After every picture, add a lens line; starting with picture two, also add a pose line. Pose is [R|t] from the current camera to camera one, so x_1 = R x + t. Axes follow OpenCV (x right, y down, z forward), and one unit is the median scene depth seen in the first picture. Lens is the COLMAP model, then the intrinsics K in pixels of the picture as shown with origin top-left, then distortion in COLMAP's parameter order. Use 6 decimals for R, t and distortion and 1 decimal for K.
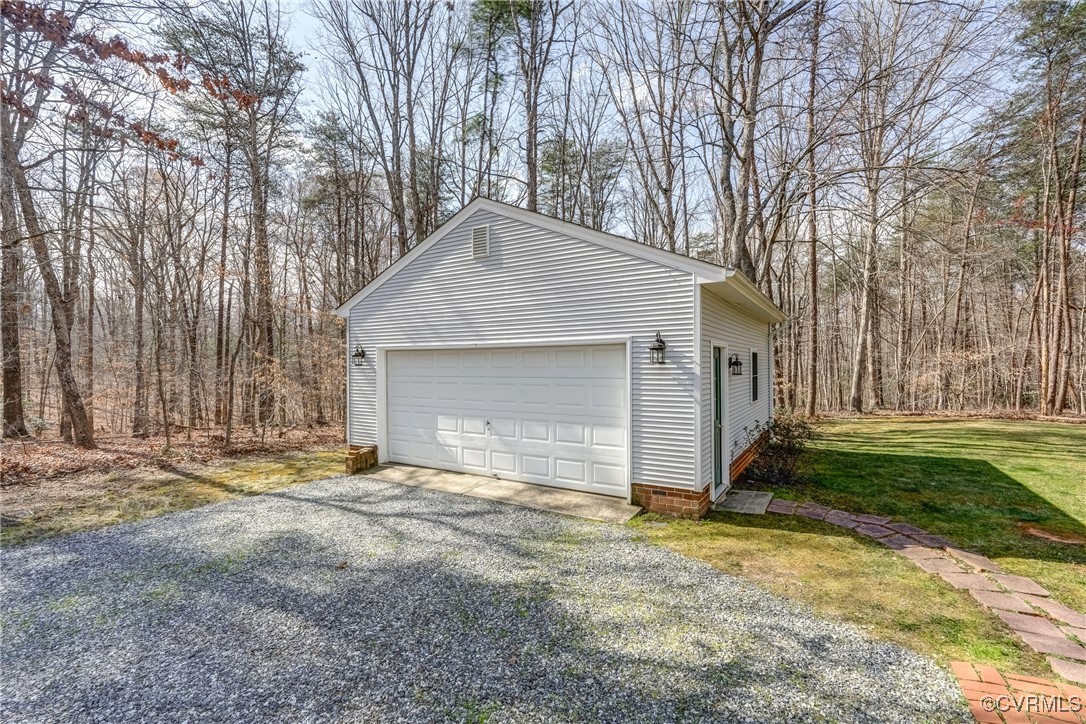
lens RADIAL K [[471.8, 0, 545.3], [0, 471.8, 360.4], [0, 0, 1]] dist [-0.003586, 0.000147]
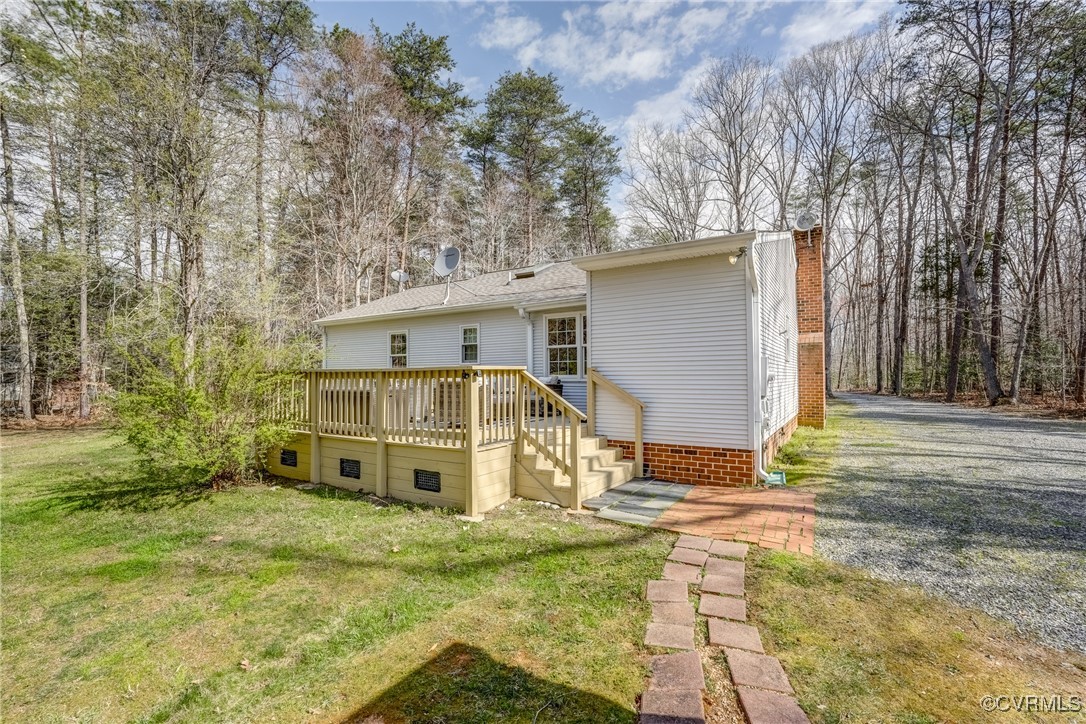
lens RADIAL K [[474.0, 0, 542.1], [0, 474.0, 366.1], [0, 0, 1]] dist [-0.010932, 0.005727]
pose [[-0.999941, 0.009213, -0.005750, 0.981127], [0.009399, 0.999405, -0.033191, 0.056288], [0.005441, -0.033243, -0.999432, 1.427248]]
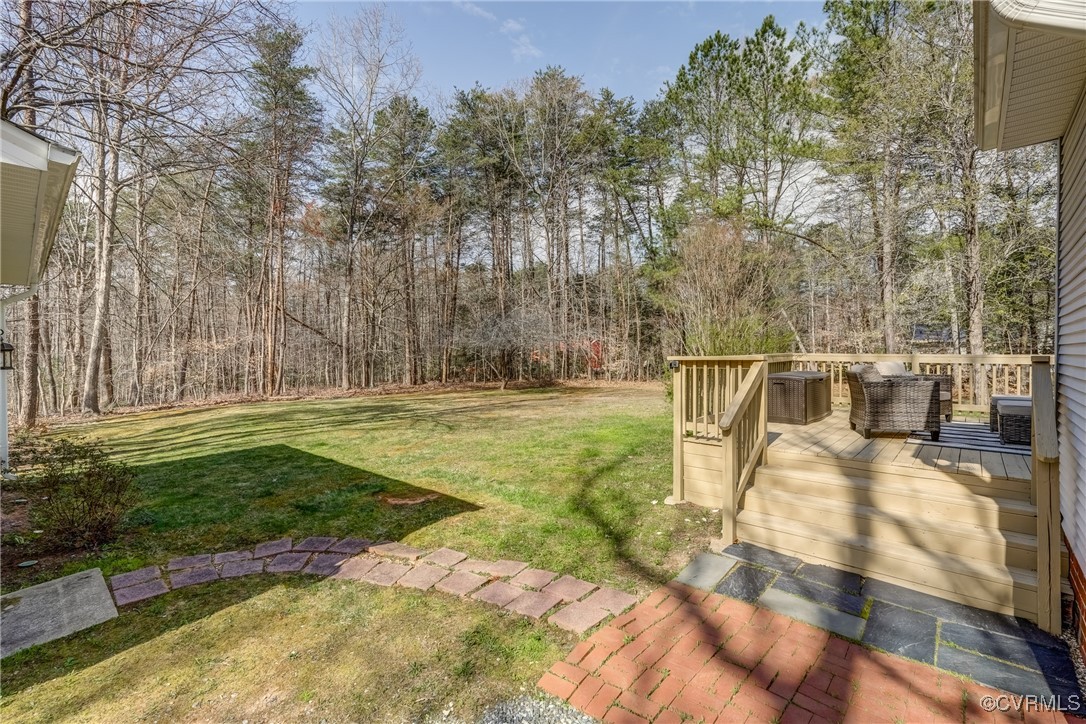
lens RADIAL K [[474.0, 0, 542.1], [0, 474.0, 366.1], [0, 0, 1]] dist [-0.010932, 0.005727]
pose [[0.172973, -0.026585, 0.984568, 0.006251], [-0.005279, 0.999596, 0.027918, 0.012534], [-0.984912, -0.010027, 0.172763, 0.490378]]
